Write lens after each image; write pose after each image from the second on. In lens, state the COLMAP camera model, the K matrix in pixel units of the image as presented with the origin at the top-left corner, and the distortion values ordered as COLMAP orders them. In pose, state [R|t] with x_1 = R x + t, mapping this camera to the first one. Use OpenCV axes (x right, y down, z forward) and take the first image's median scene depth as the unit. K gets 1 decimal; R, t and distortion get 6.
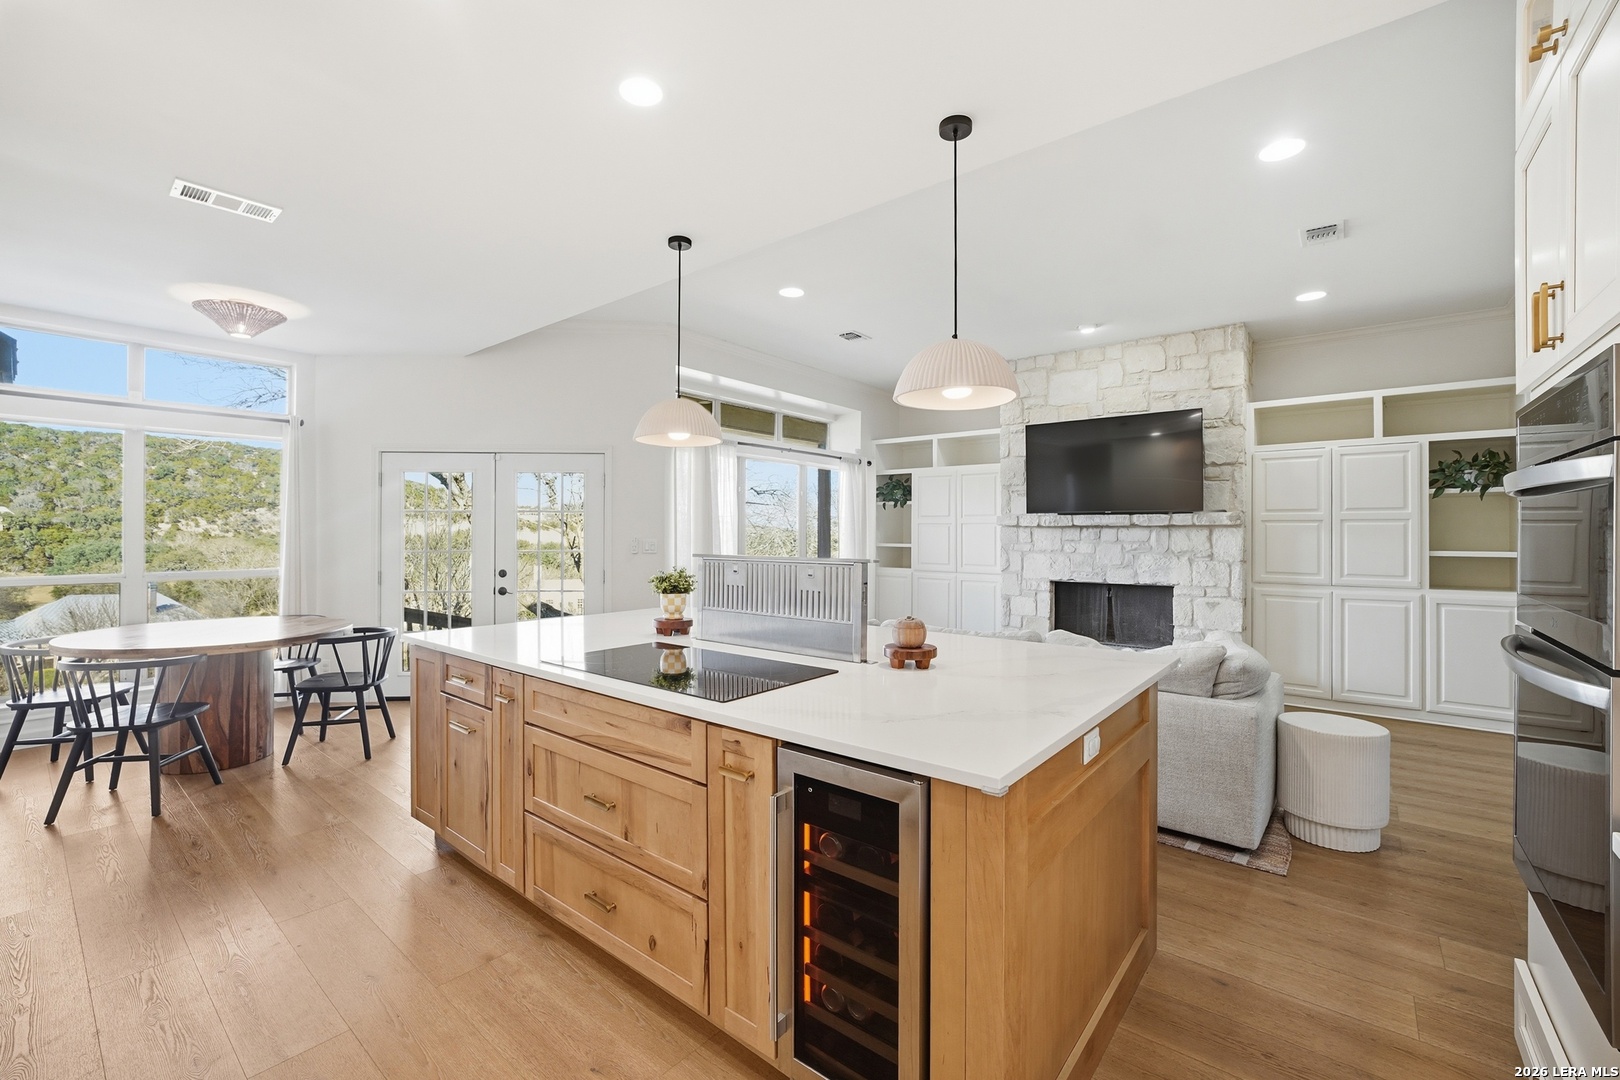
lens RADIAL K [[671.9, 0, 800.0], [0, 671.9, 530.0], [0, 0, 1]] dist [-0.026495, 0.006054]
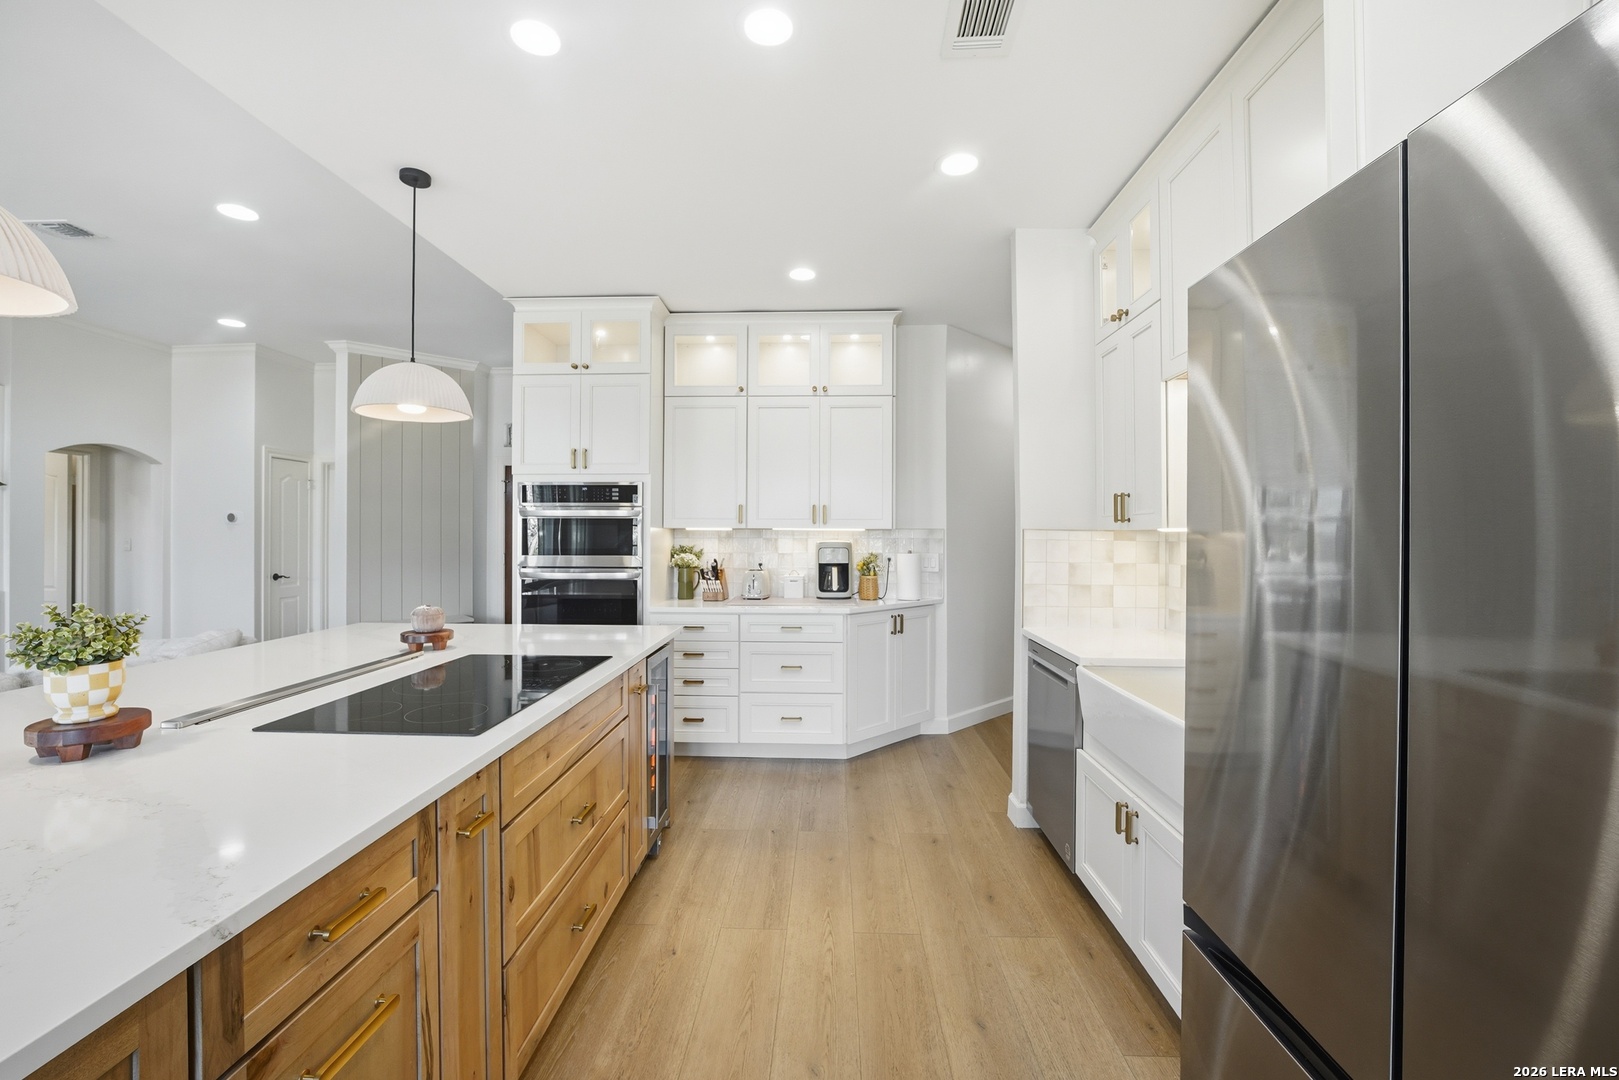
lens RADIAL K [[671.5, 0, 799.5], [0, 671.5, 530.0], [0, 0, 1]] dist [-0.026495, 0.006054]
pose [[-0.600256, 0.001352, 0.799807, -0.437740], [-0.004139, 0.999980, -0.004797, 0.002569], [-0.799797, -0.006190, -0.600239, 0.466775]]
